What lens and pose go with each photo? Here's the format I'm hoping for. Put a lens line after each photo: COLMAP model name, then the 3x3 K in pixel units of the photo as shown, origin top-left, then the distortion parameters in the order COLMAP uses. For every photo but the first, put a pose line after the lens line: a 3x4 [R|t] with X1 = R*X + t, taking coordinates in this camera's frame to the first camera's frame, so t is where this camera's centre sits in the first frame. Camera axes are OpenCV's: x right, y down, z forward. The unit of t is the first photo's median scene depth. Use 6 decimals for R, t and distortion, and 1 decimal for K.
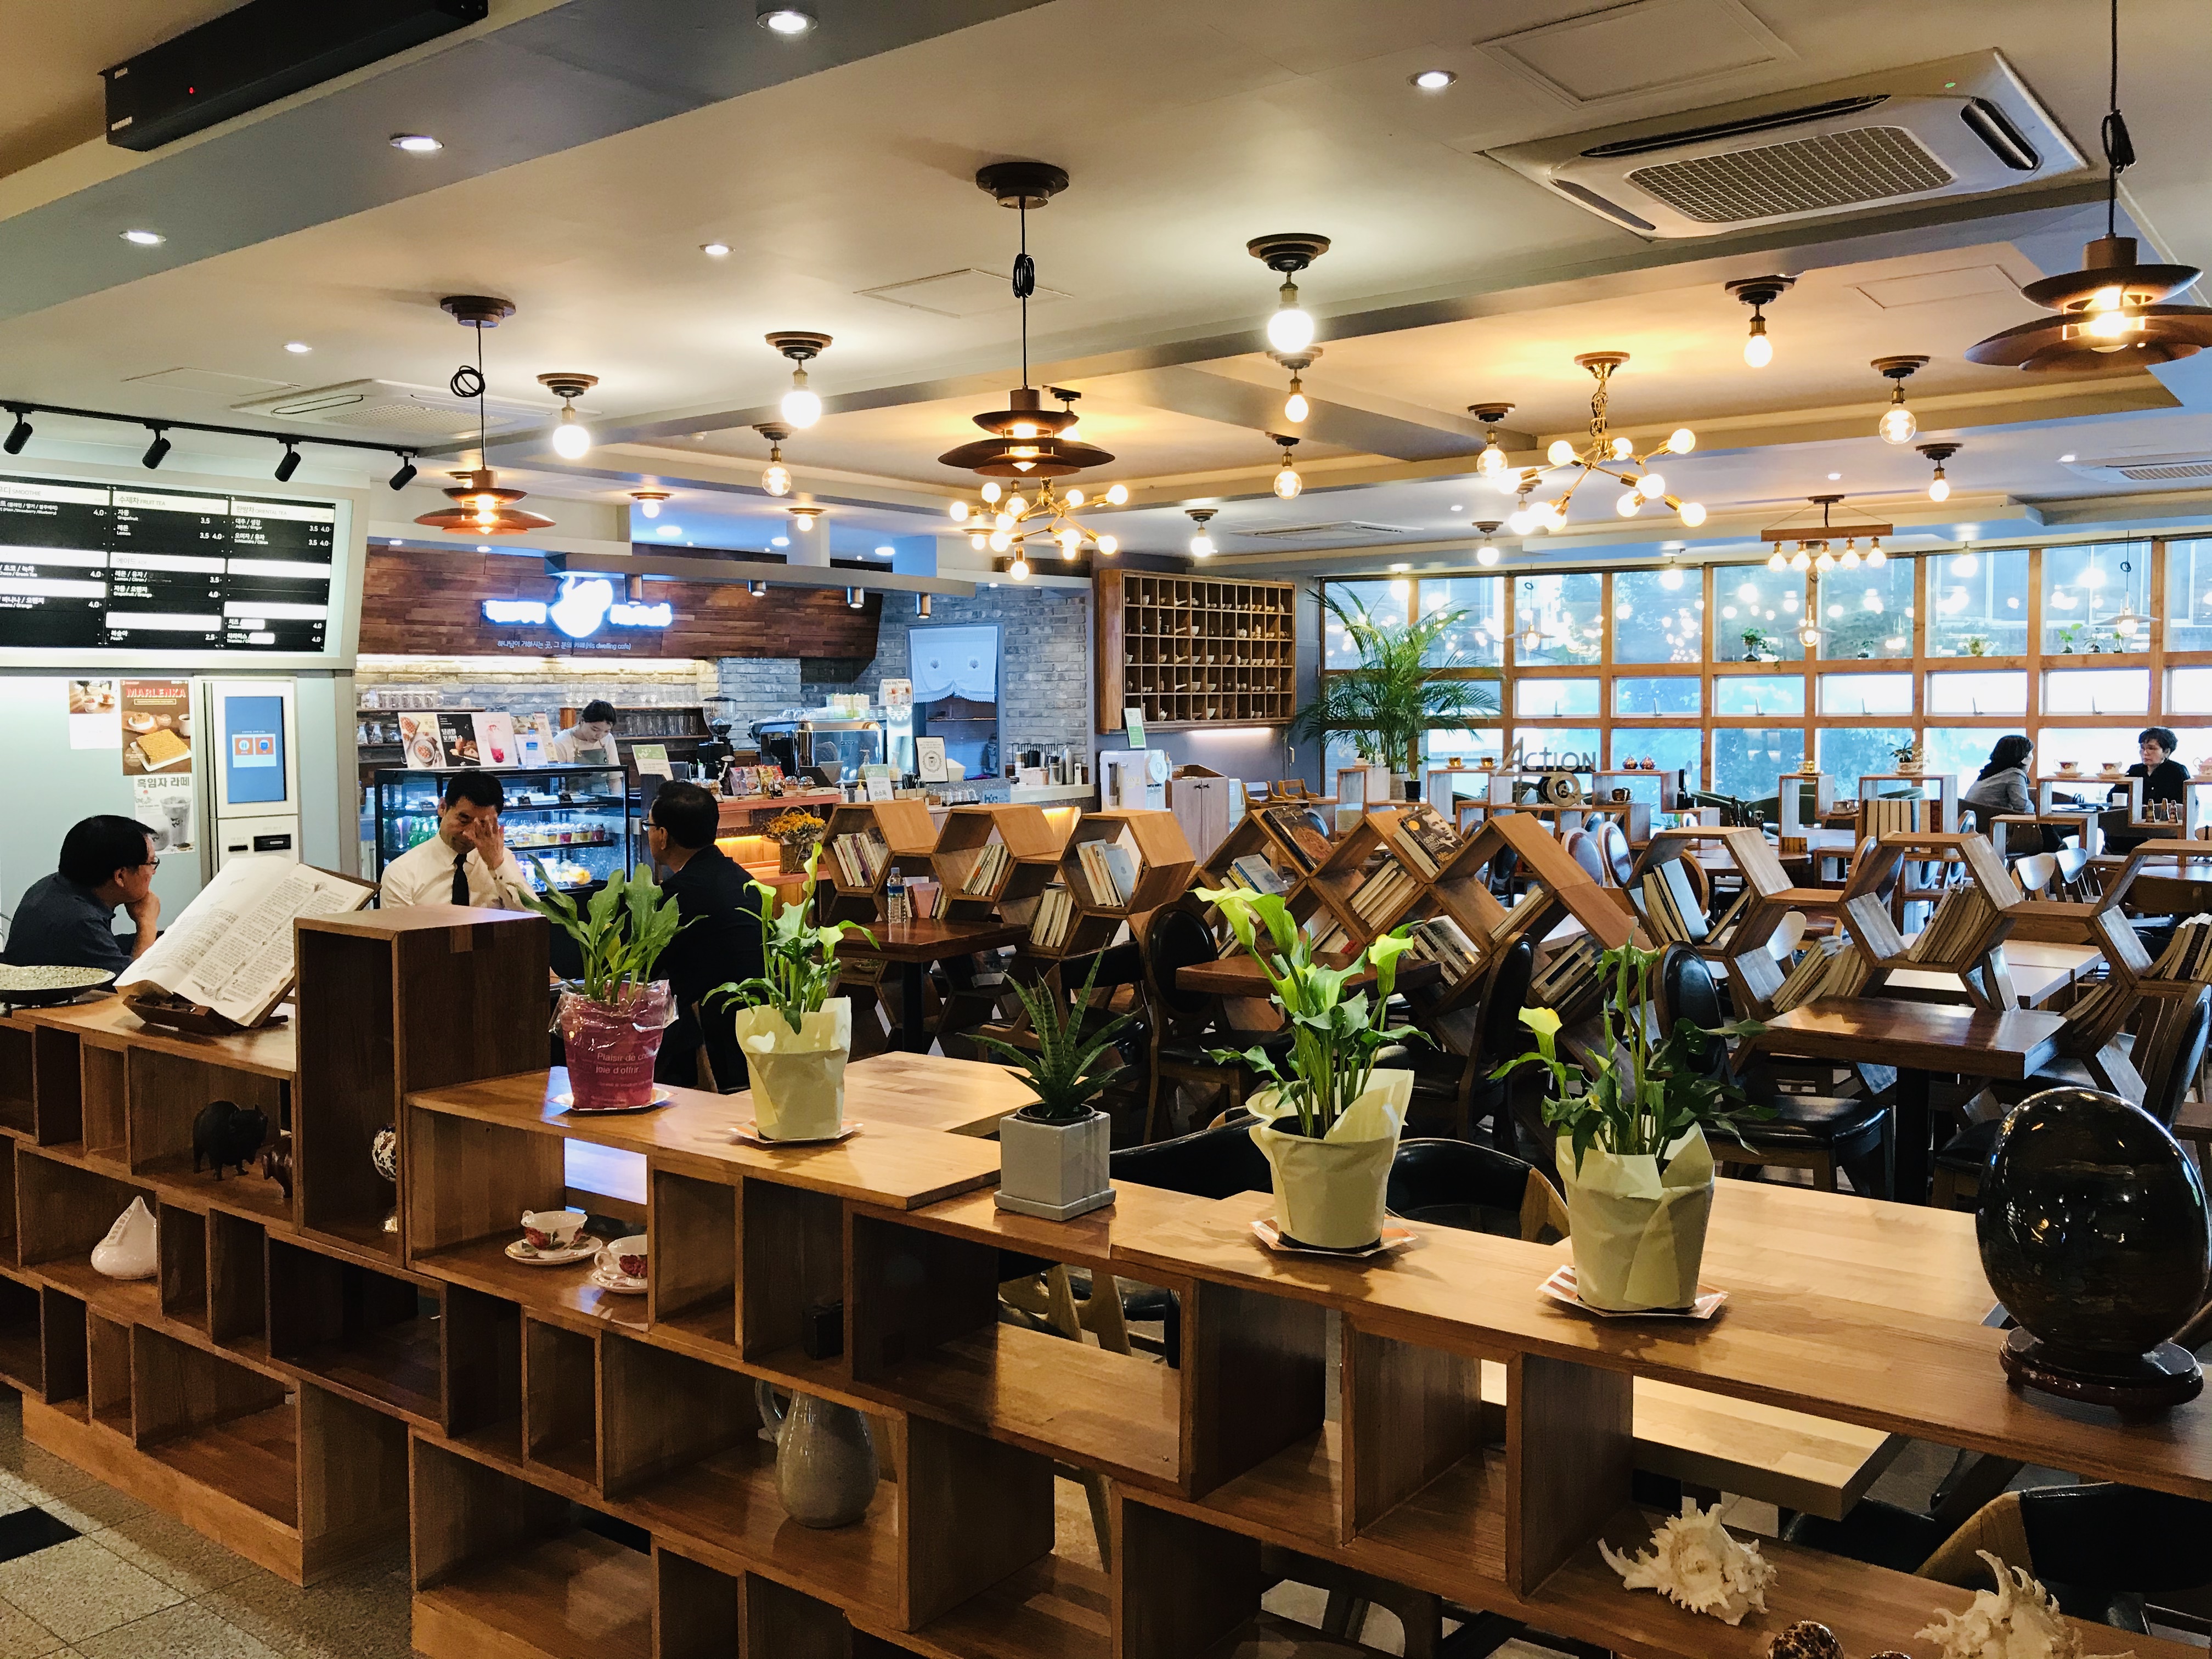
lens RADIAL K [[1831.9, 0, 1119.7], [0, 1831.9, 823.3], [0, 0, 1]] dist [0.033858, -0.015446]
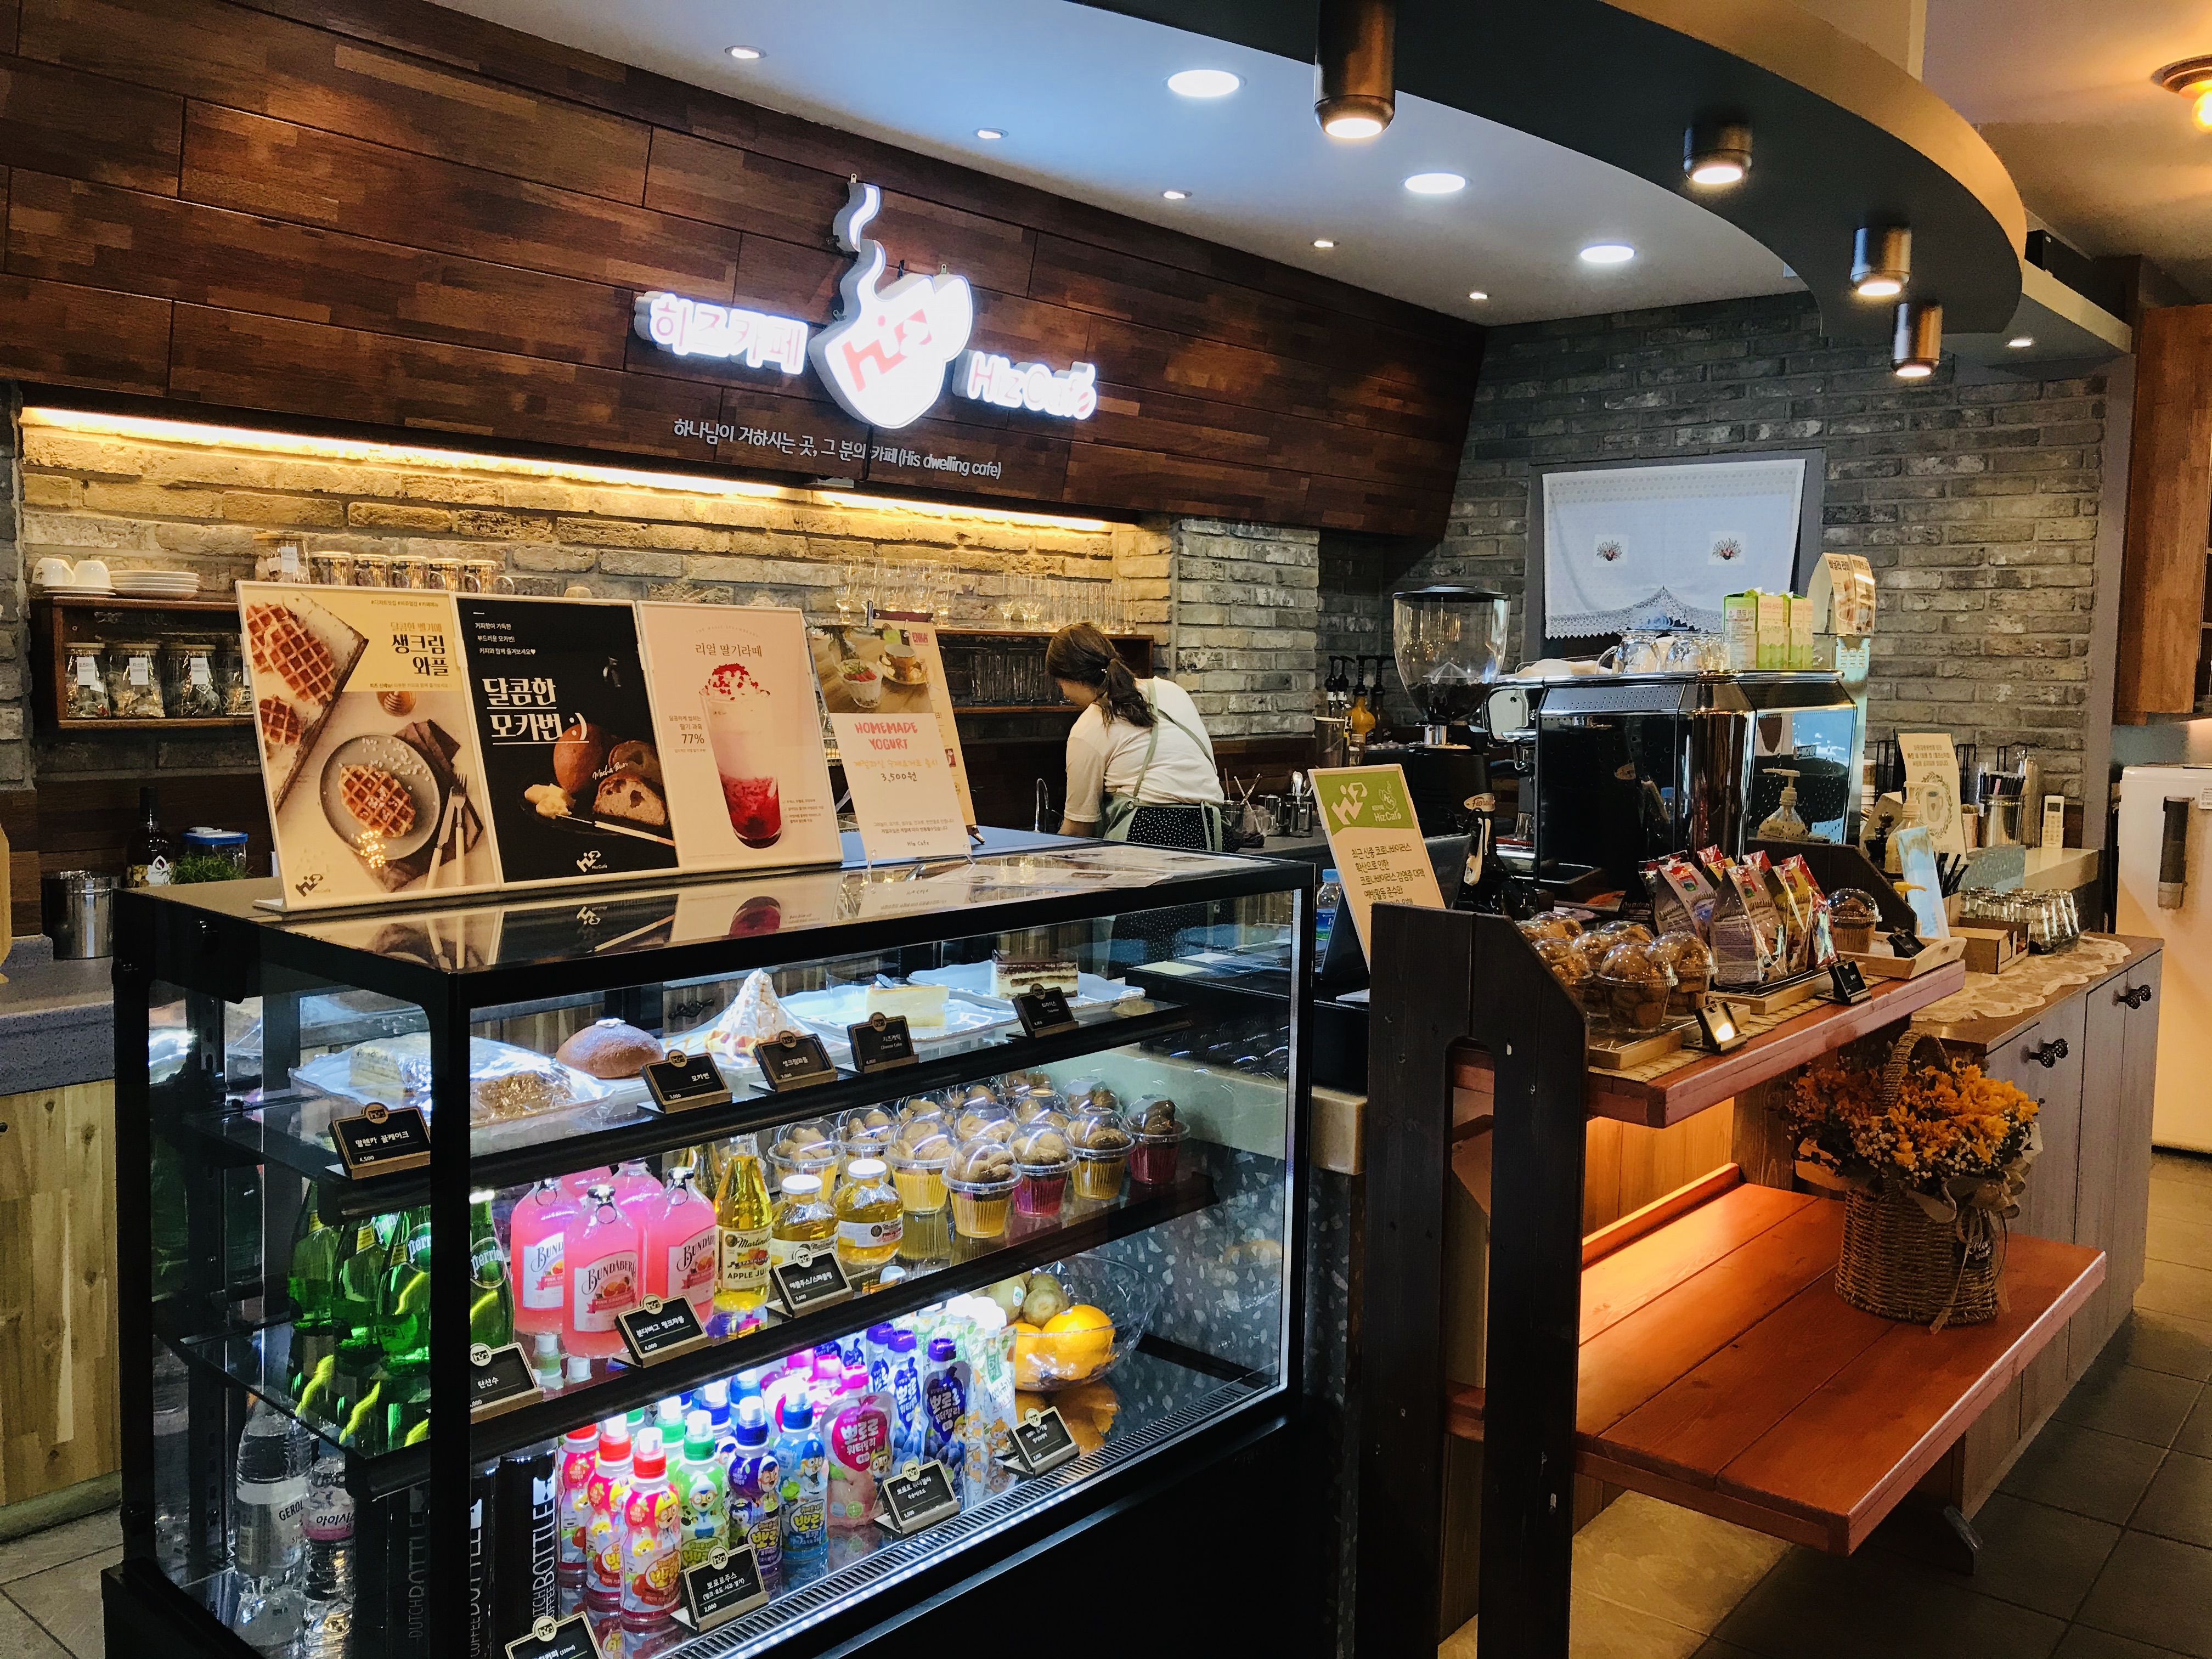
lens RADIAL K [[1831.9, 0, 1094.3], [0, 1831.9, 826.5], [0, 0, 1]] dist [0.033858, -0.015446]
pose [[0.998210, 0.026962, -0.053389, -0.278850], [-0.025671, 0.999365, 0.024721, -0.039903], [0.054022, -0.023306, 0.998268, 0.769083]]
